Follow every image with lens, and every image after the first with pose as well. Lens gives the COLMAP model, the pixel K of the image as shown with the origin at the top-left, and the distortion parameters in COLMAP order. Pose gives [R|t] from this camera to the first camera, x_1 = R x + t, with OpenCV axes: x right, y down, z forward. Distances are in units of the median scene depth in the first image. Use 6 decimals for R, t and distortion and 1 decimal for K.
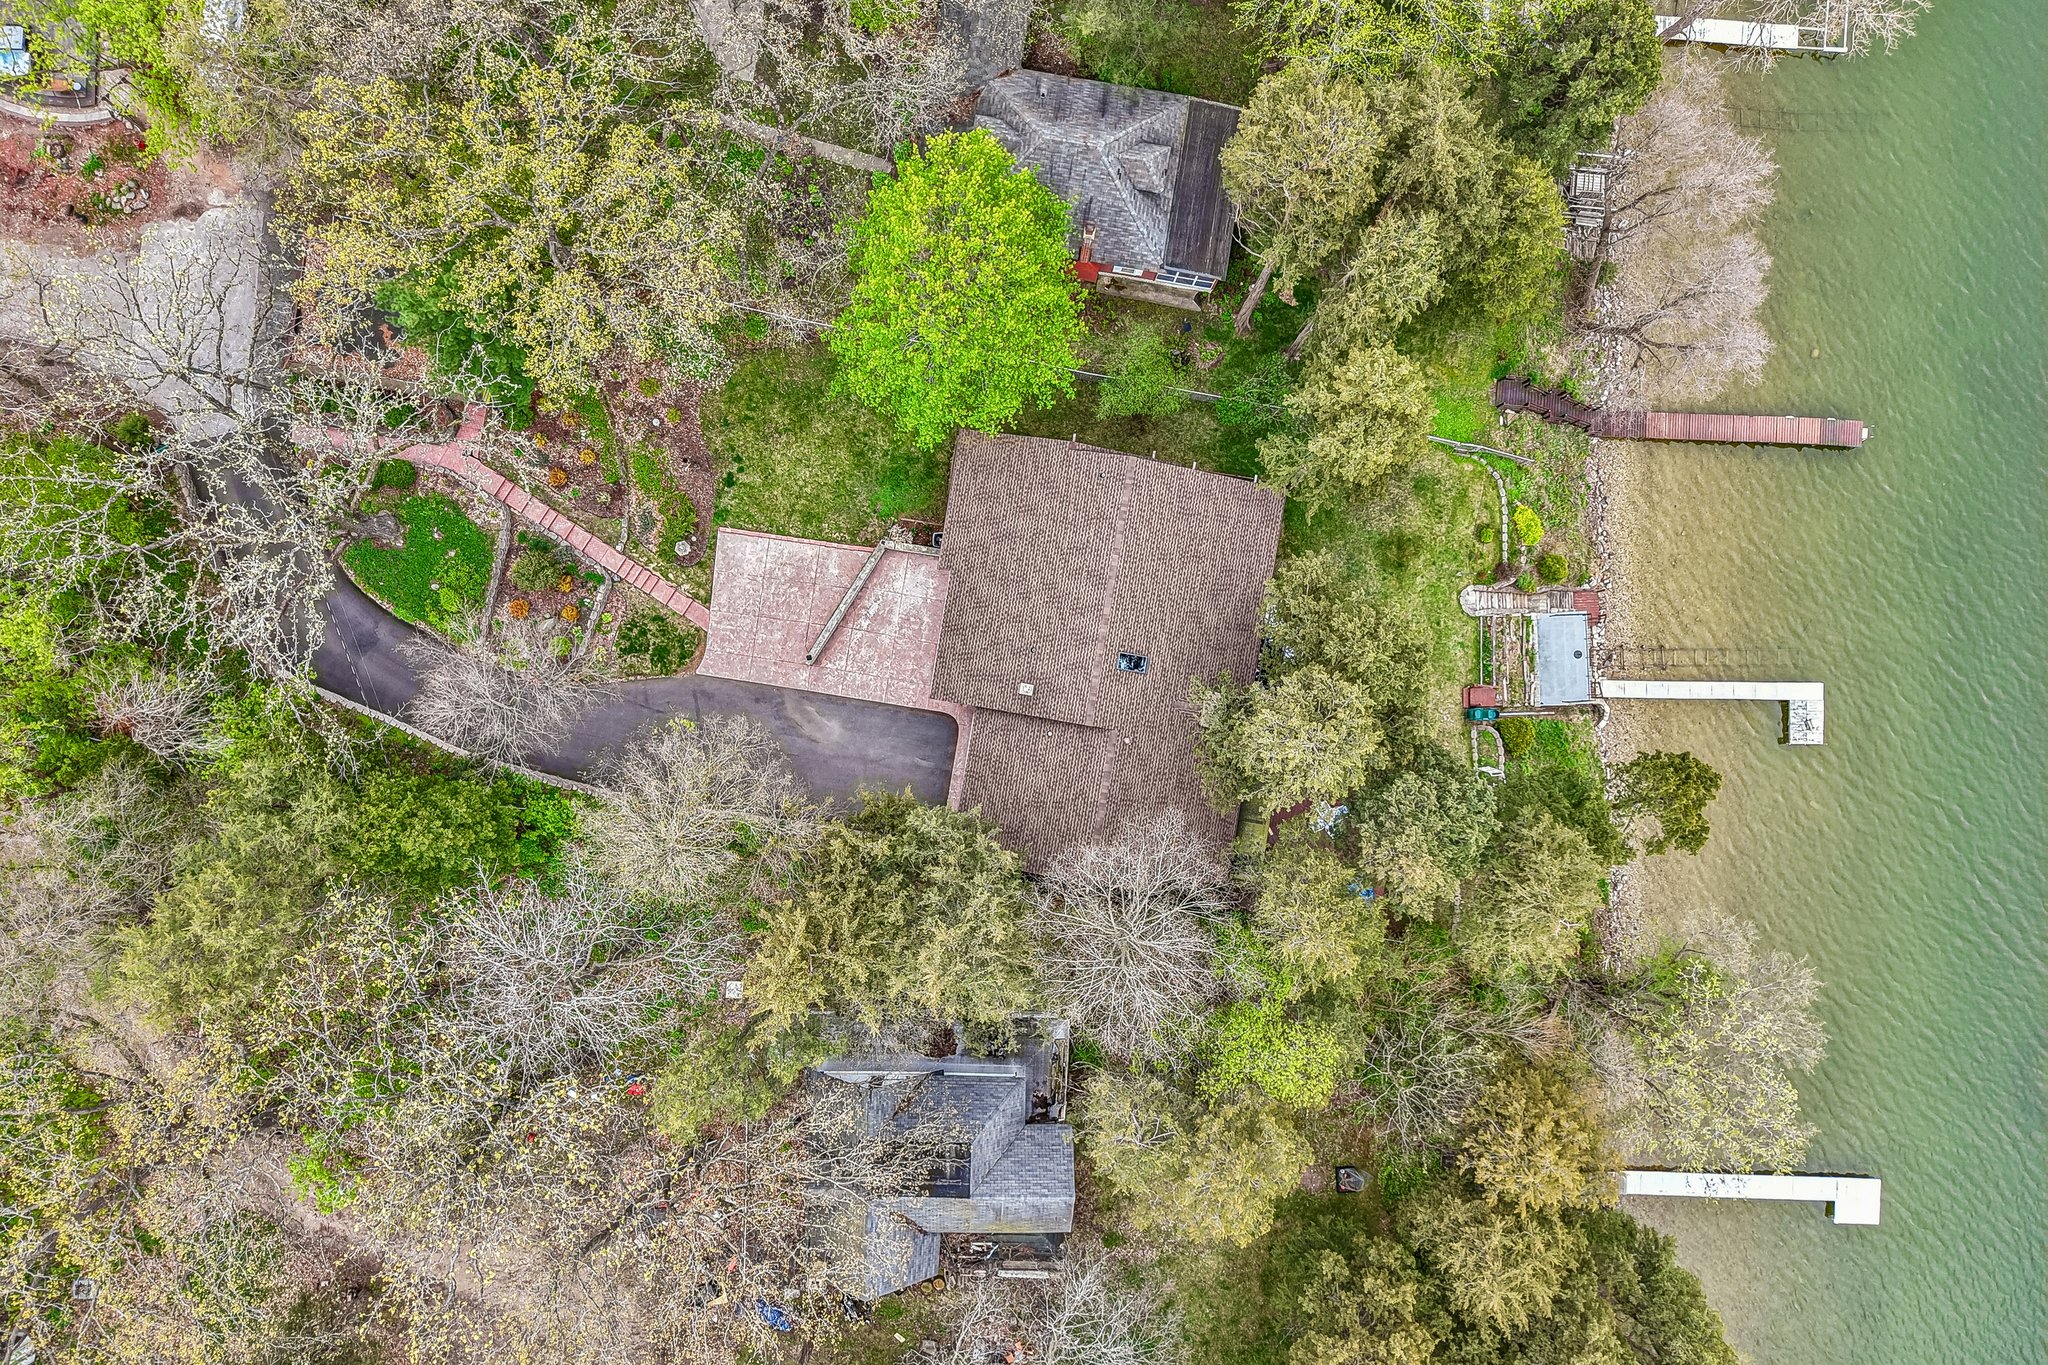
lens RADIAL K [[1371.5, 0, 1011.8], [0, 1371.5, 683.7], [0, 0, 1]] dist [0.011528, -0.006516]
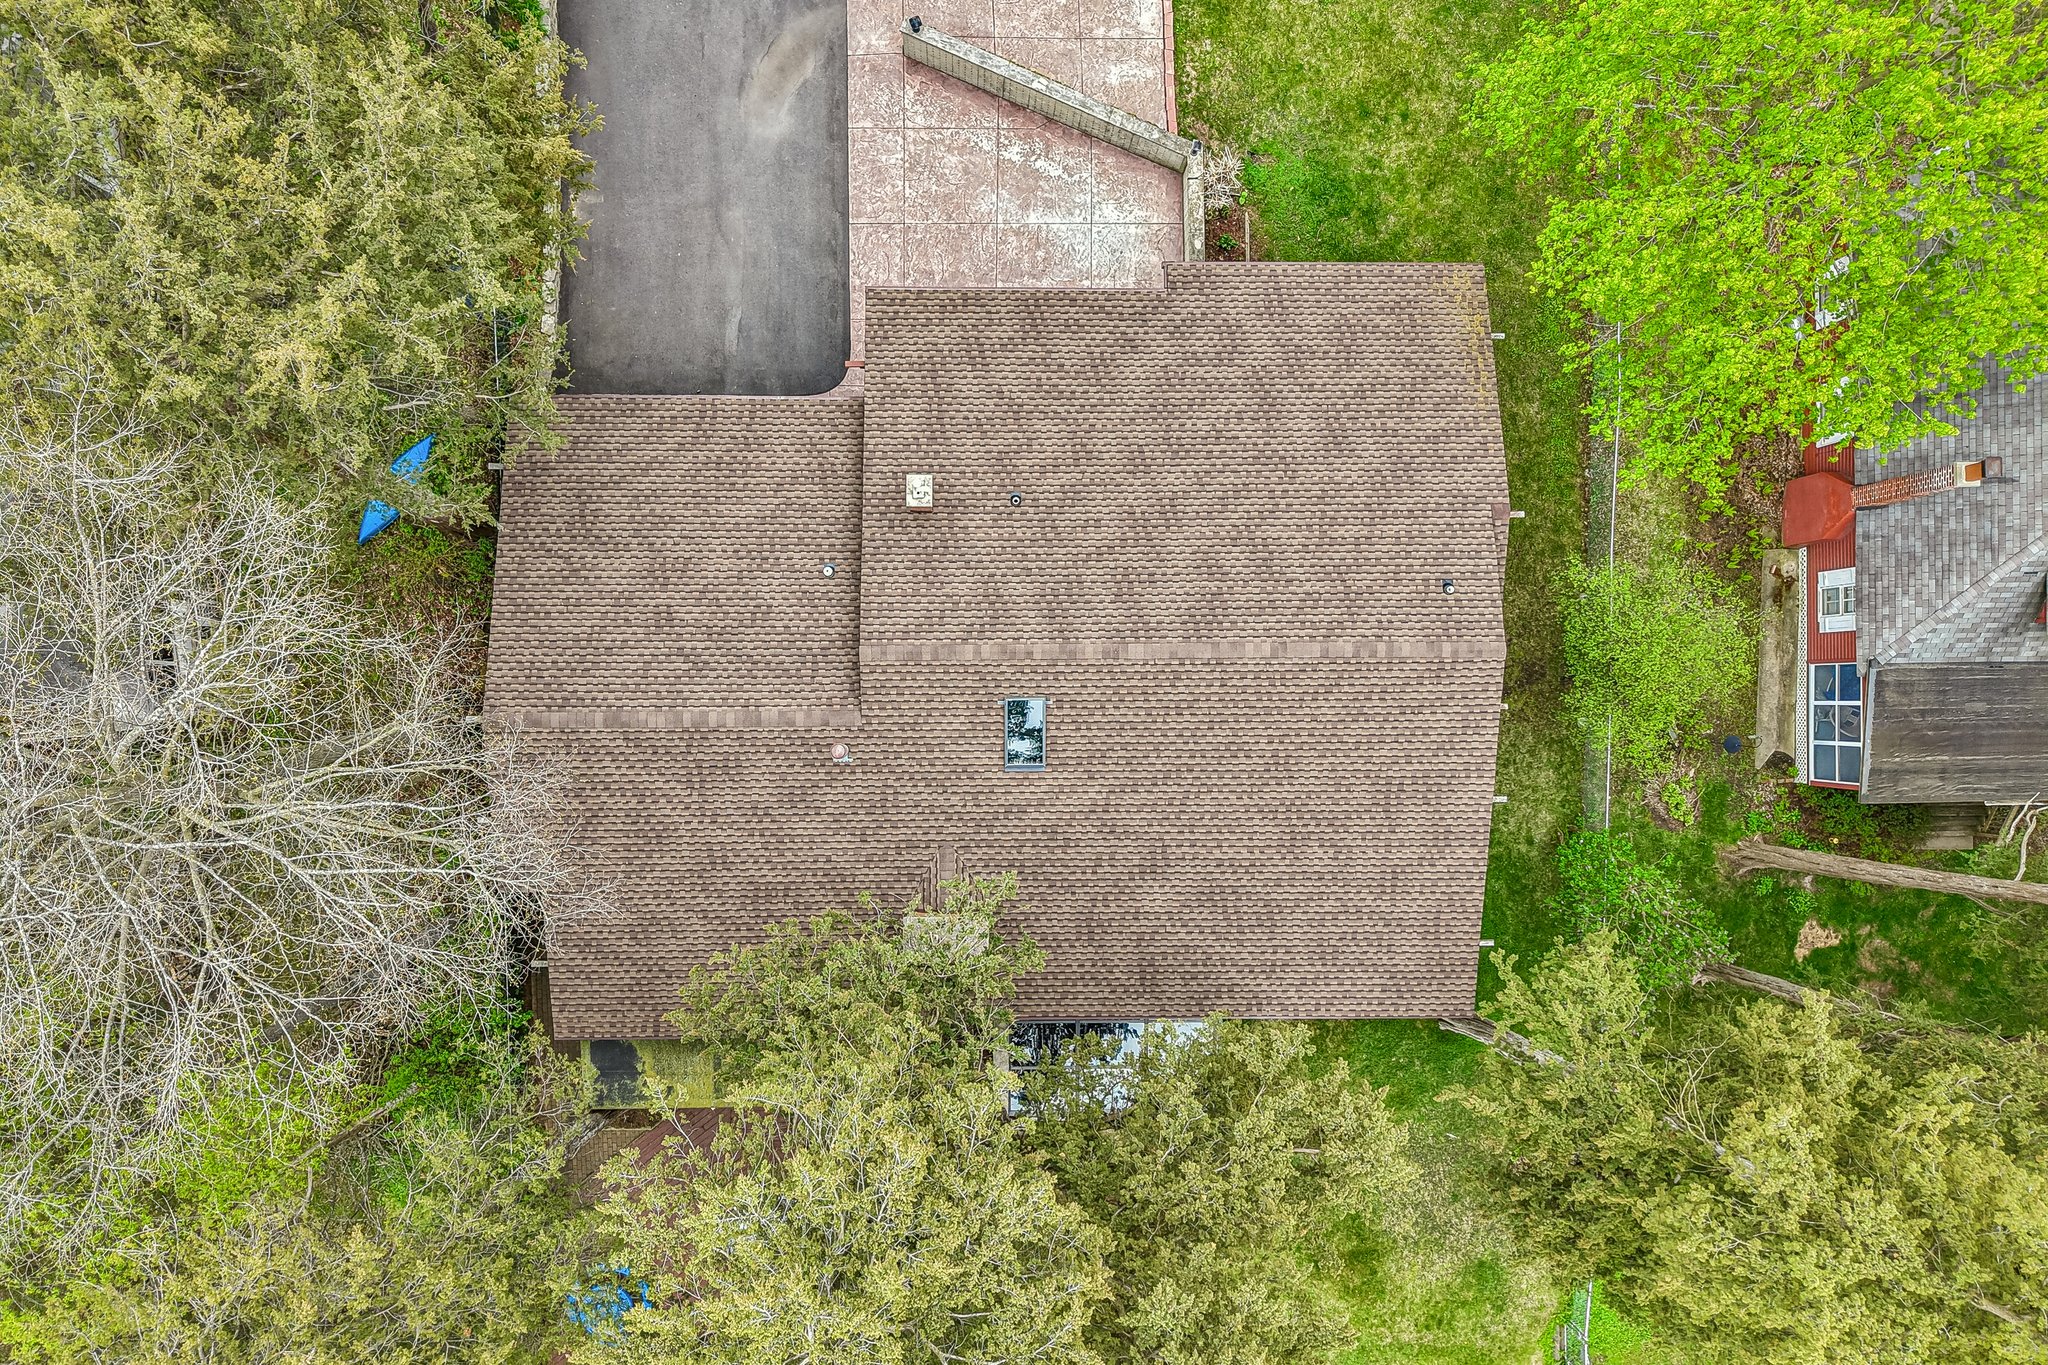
lens RADIAL K [[1371.5, 0, 1028.0], [0, 1371.5, 694.8], [0, 0, 1]] dist [0.011528, -0.006516]
pose [[0.170012, 0.985400, -0.009098, 0.076116], [-0.985256, 0.169793, -0.020981, -0.008491], [-0.019130, 0.012531, 0.999738, 0.544255]]
